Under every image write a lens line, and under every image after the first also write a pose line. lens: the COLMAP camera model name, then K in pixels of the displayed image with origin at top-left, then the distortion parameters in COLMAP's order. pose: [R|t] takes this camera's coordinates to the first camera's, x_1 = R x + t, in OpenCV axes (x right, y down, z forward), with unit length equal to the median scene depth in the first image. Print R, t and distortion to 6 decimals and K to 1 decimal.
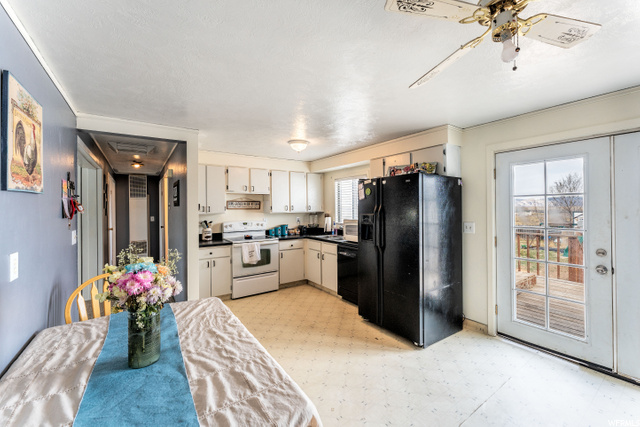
lens RADIAL K [[273.5, 0, 324.2], [0, 273.5, 203.9], [0, 0, 1]] dist [-0.001191, -0.000080]
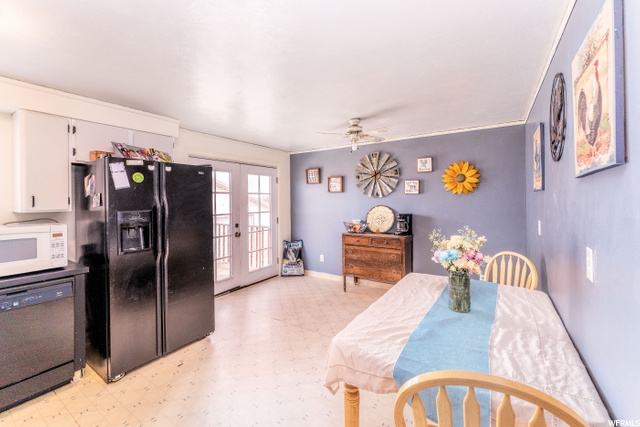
lens RADIAL K [[273.5, 0, 324.2], [0, 273.5, 203.9], [0, 0, 1]] dist [-0.001191, -0.000080]
pose [[-0.399173, -0.001365, 0.916875, -0.572817], [0.001369, 0.999997, 0.002085, 0.017172], [-0.916875, 0.002087, -0.399170, 0.756451]]
